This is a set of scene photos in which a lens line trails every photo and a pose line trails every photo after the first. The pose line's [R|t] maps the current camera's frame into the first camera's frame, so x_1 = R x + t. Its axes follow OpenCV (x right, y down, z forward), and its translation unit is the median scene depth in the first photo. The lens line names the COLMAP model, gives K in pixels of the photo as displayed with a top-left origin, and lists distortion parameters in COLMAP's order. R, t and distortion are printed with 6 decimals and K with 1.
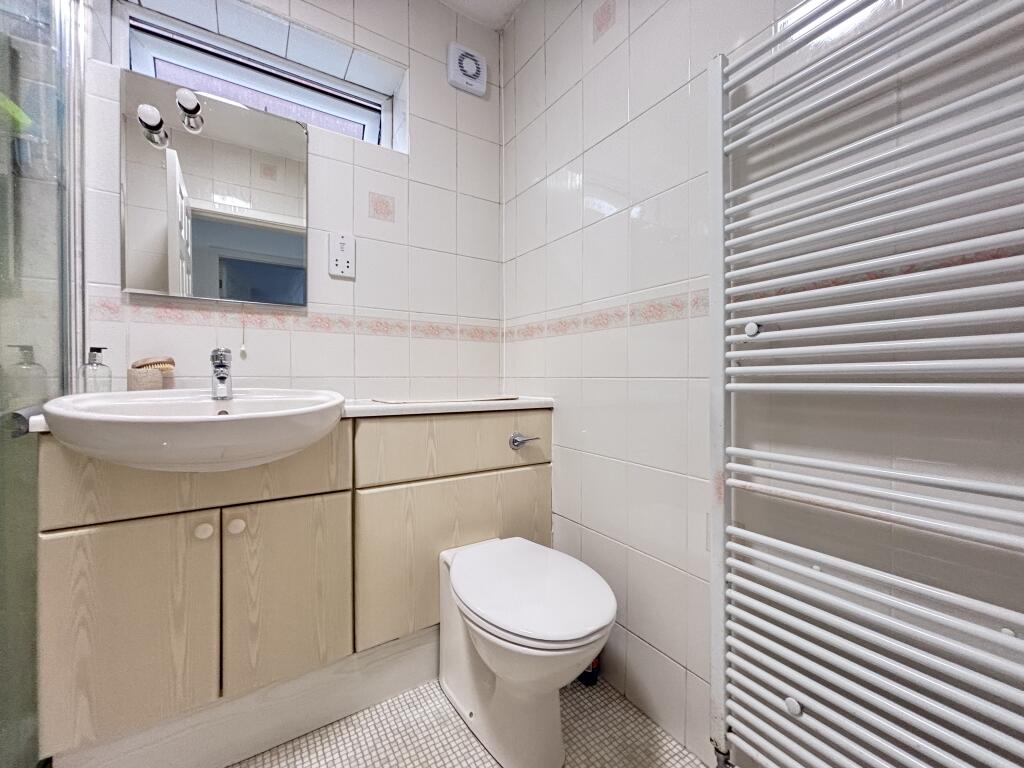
lens RADIAL K [[414.1, 0, 509.6], [0, 414.1, 379.1], [0, 0, 1]] dist [-0.000258, -0.000118]
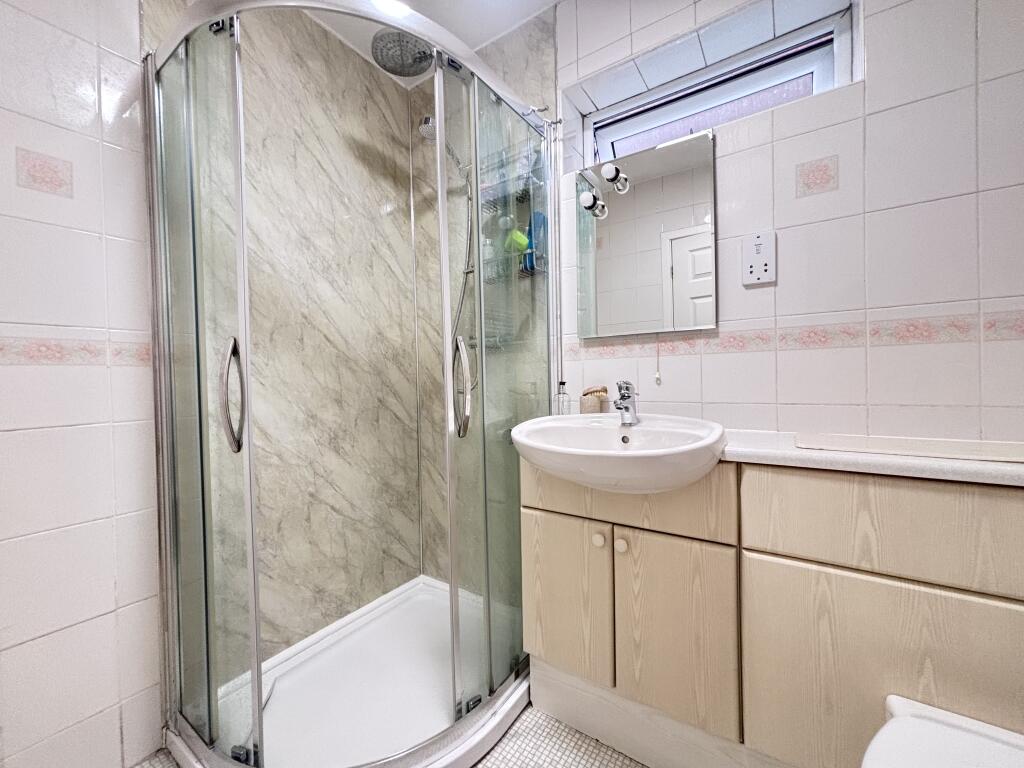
lens RADIAL K [[405.5, 0, 514.3], [0, 405.5, 384.7], [0, 0, 1]] dist [0.001718, 0.000334]
pose [[0.408494, 0.004162, -0.912752, 0.181599], [0.019375, 0.999725, 0.013230, -0.079946], [0.912555, -0.023089, 0.408301, 0.258108]]
